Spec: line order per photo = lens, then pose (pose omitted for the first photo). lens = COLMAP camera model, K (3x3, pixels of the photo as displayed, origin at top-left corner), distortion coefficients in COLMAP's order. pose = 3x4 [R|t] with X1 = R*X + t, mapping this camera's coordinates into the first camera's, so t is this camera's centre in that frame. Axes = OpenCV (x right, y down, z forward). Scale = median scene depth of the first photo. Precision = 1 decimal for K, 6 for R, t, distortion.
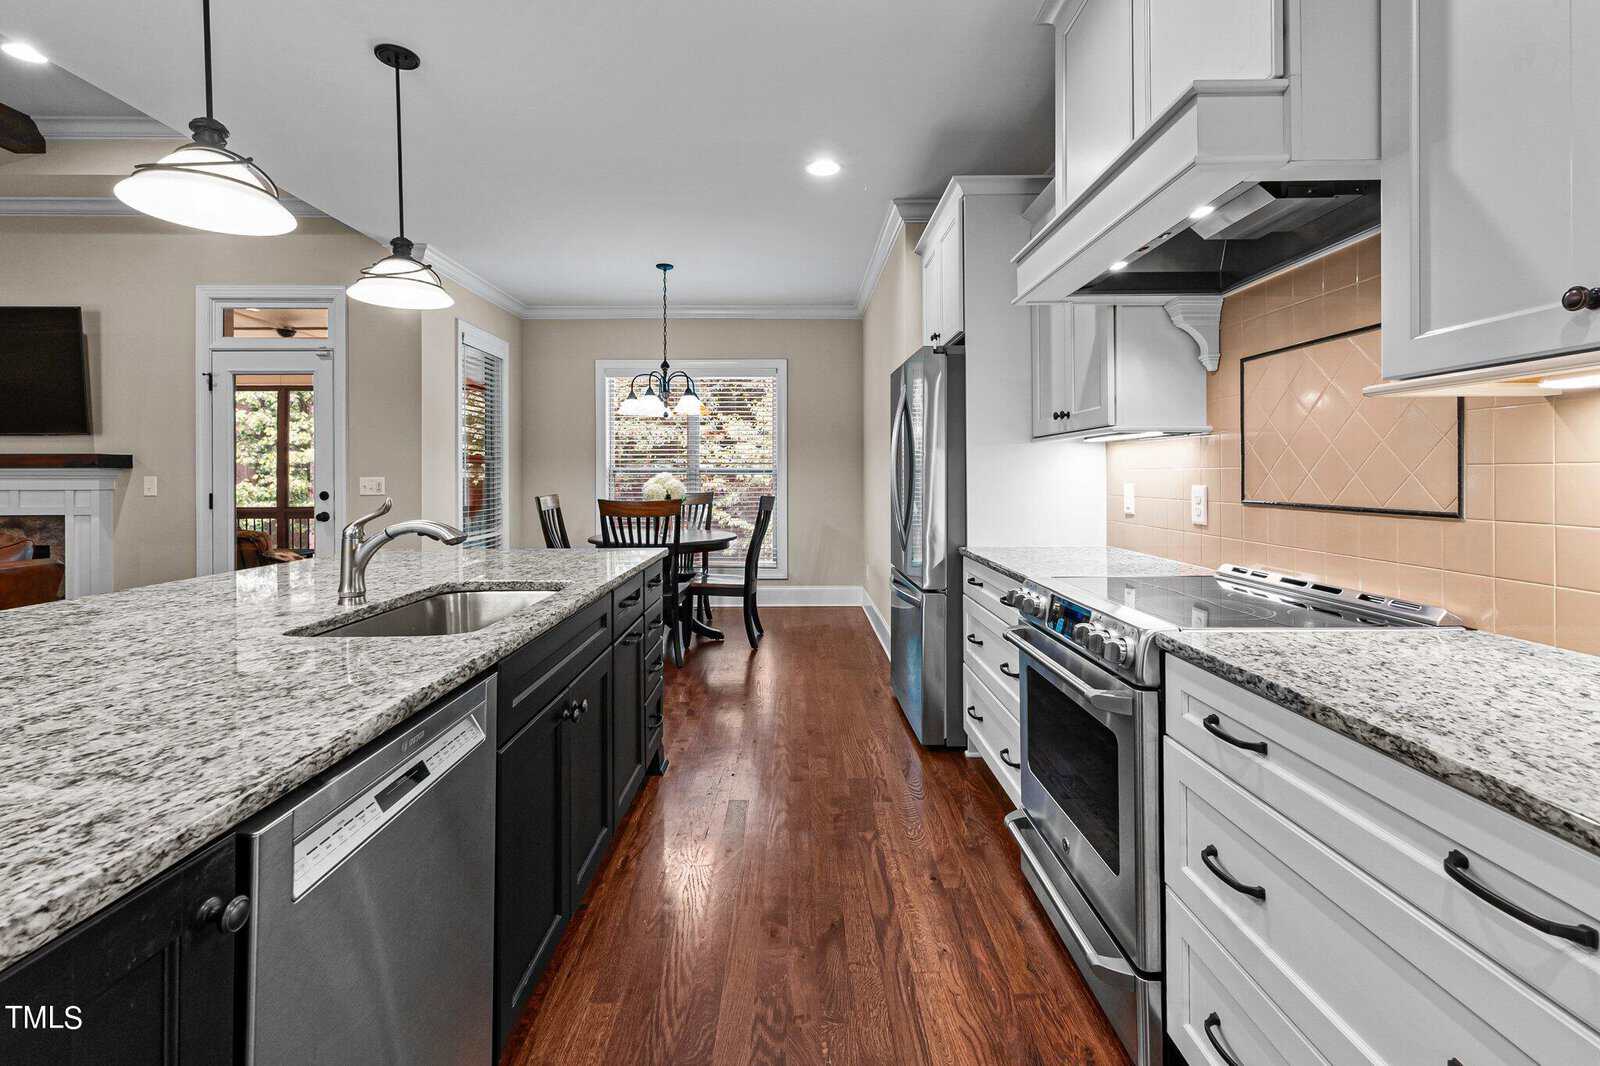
lens RADIAL K [[717.4, 0, 804.3], [0, 717.4, 474.4], [0, 0, 1]] dist [0.002766, 0.000439]
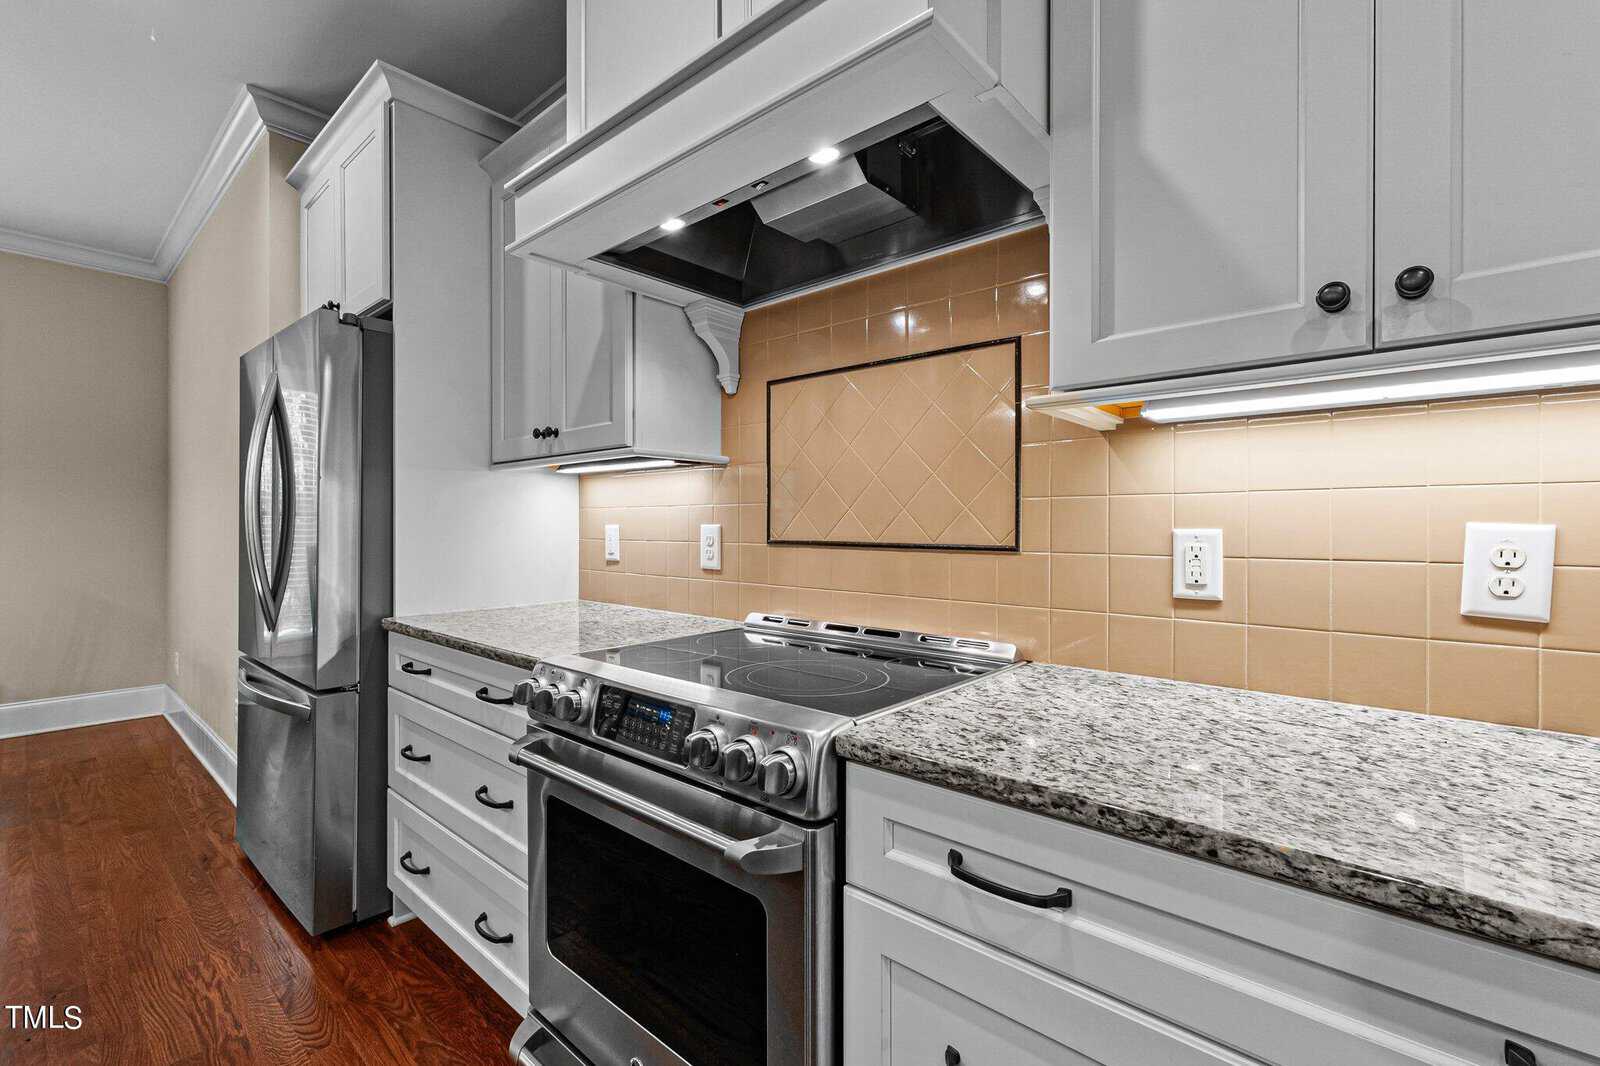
lens RADIAL K [[700.7, 0, 803.0], [0, 700.7, 525.6], [0, 0, 1]] dist [0.001205, 0.000826]
pose [[0.674793, 0.005178, 0.737988, -0.003684], [-0.005736, 0.999982, -0.001772, 0.017495], [-0.737984, -0.003038, 0.674811, 0.345354]]
